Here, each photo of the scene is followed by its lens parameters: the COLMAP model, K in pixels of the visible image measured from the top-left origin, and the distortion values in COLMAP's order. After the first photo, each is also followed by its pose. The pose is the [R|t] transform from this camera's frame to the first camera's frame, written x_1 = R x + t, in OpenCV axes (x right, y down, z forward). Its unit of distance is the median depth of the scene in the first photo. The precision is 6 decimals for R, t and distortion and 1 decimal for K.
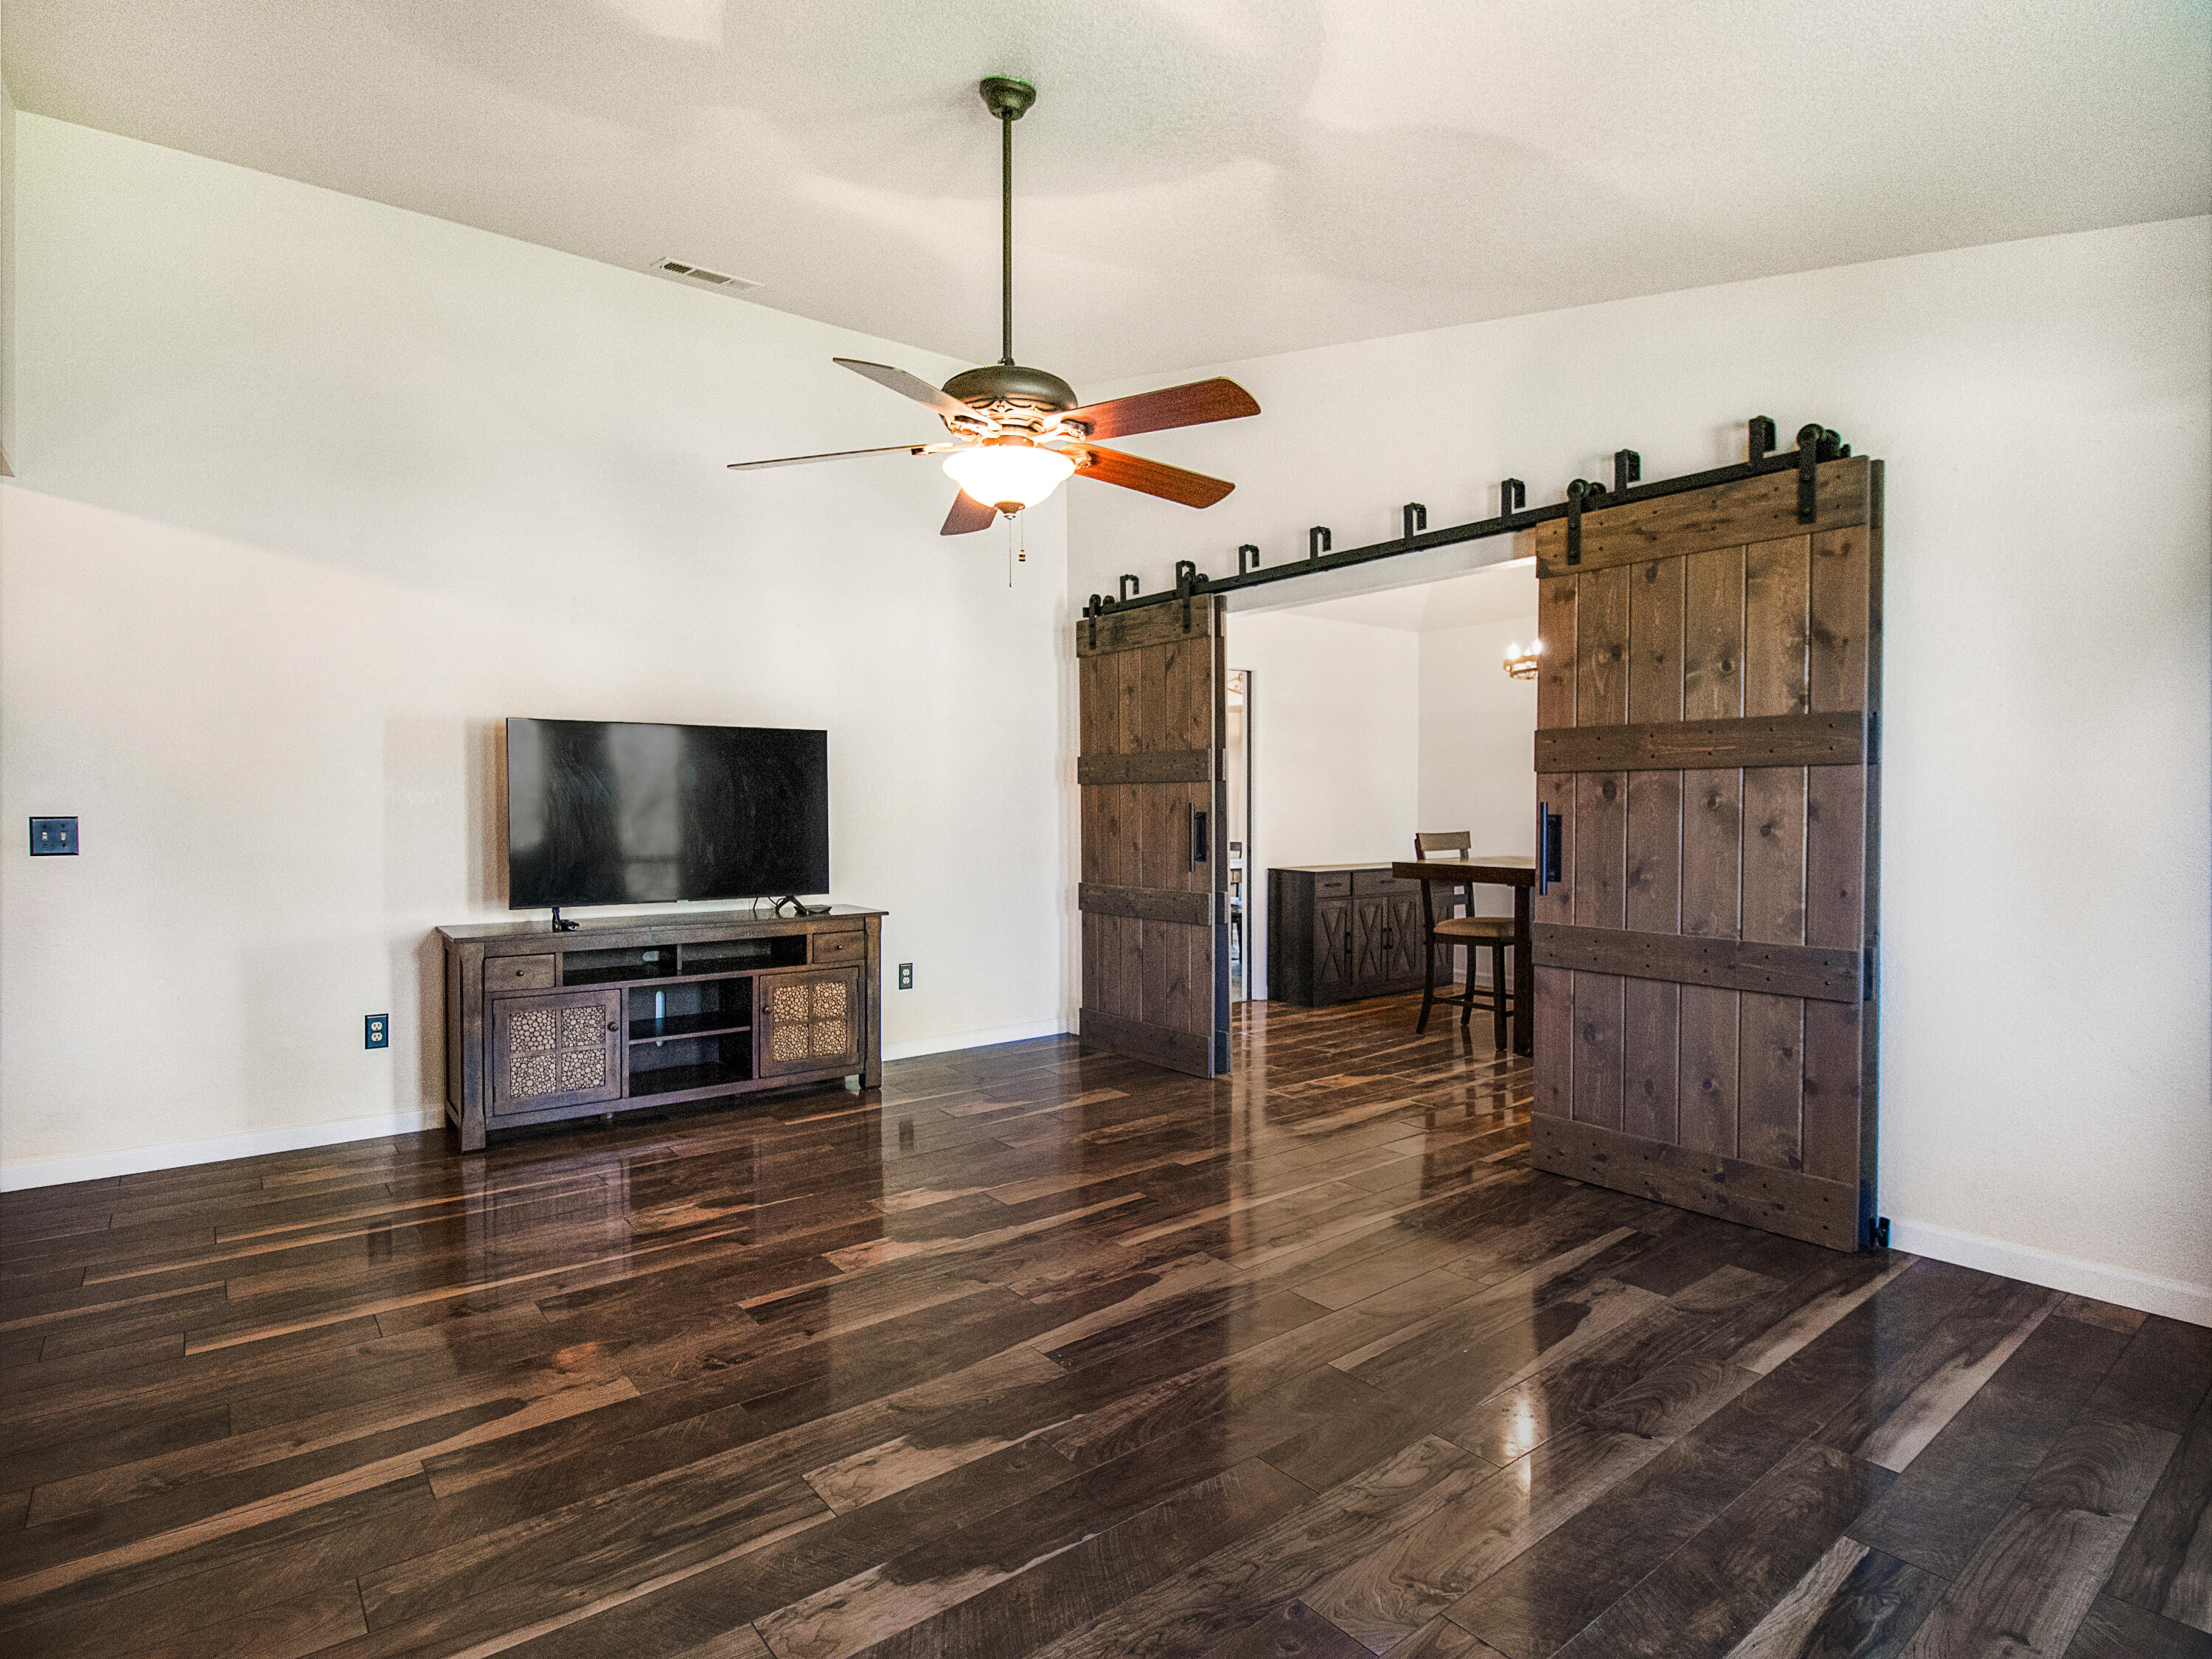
lens RADIAL K [[1167.9, 0, 1033.5], [0, 1167.9, 819.6], [0, 0, 1]] dist [0.182376, -0.000168]
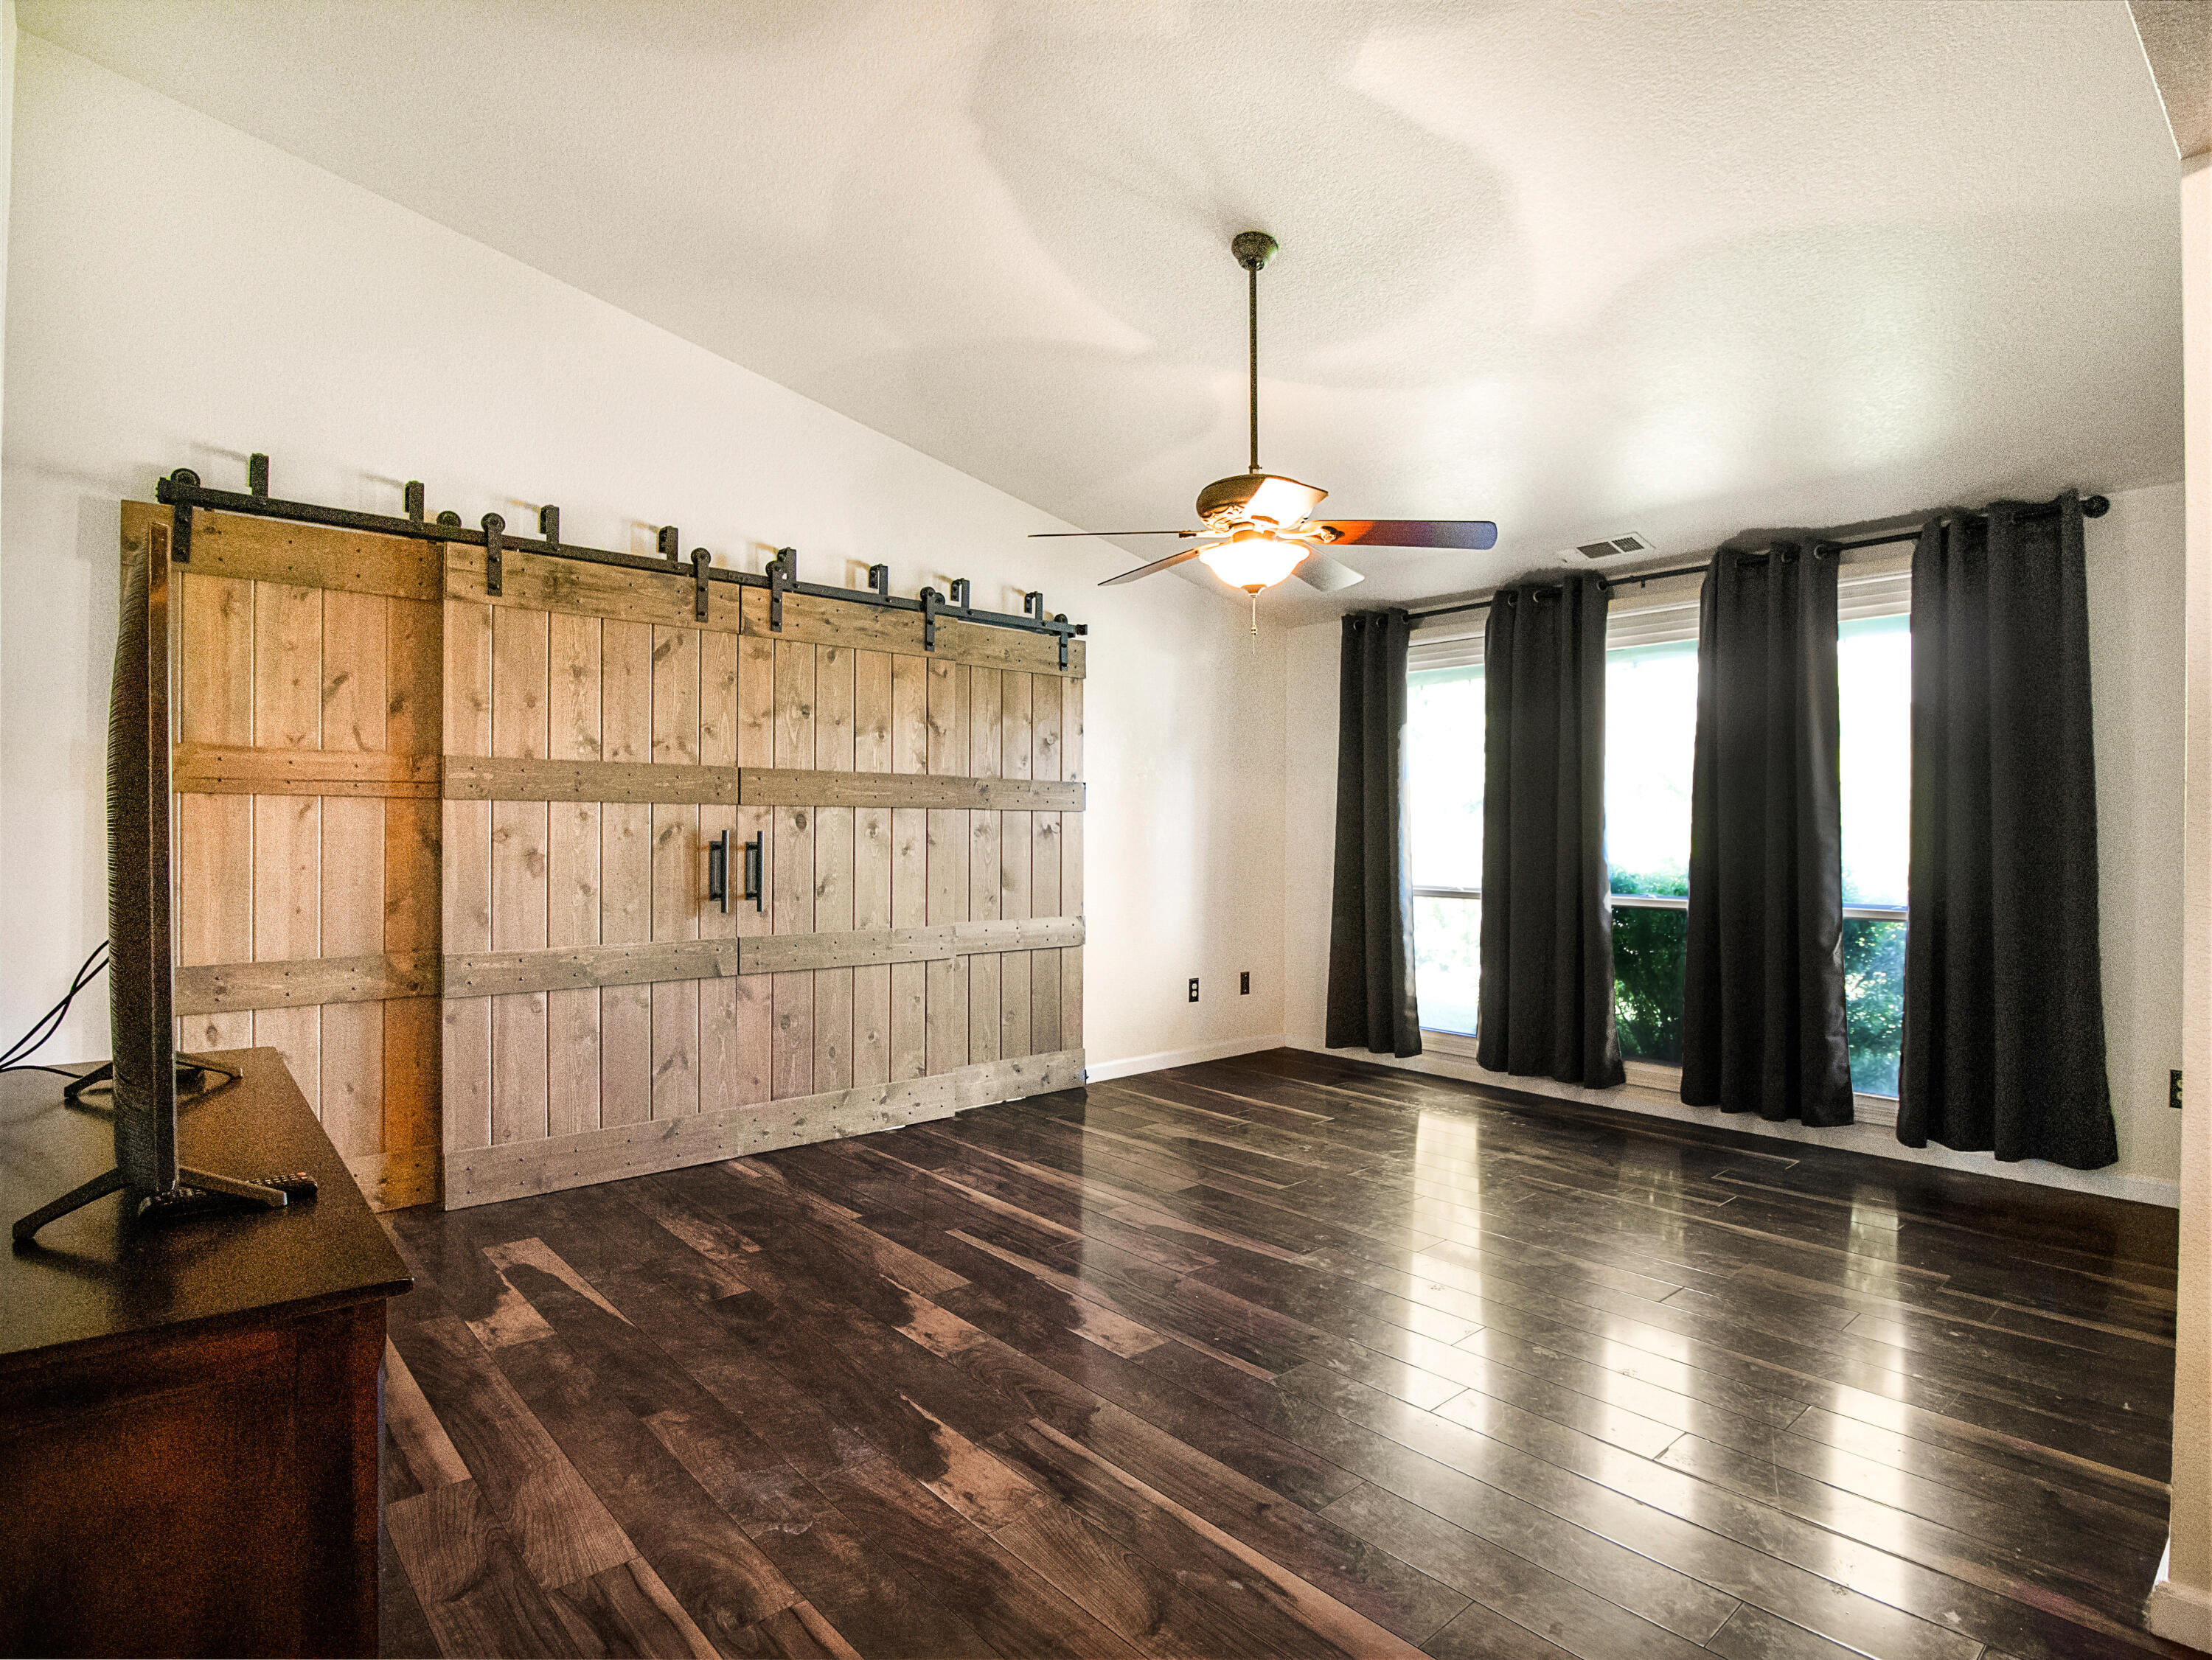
lens RADIAL K [[1154.3, 0, 1105.9], [0, 1154.3, 832.2], [0, 0, 1]] dist [0.010638, -0.013608]
pose [[-0.063684, 0.007863, 0.997939, -0.736840], [0.025004, 0.999668, -0.006281, 0.000970], [-0.997657, 0.024553, -0.063859, 0.800470]]
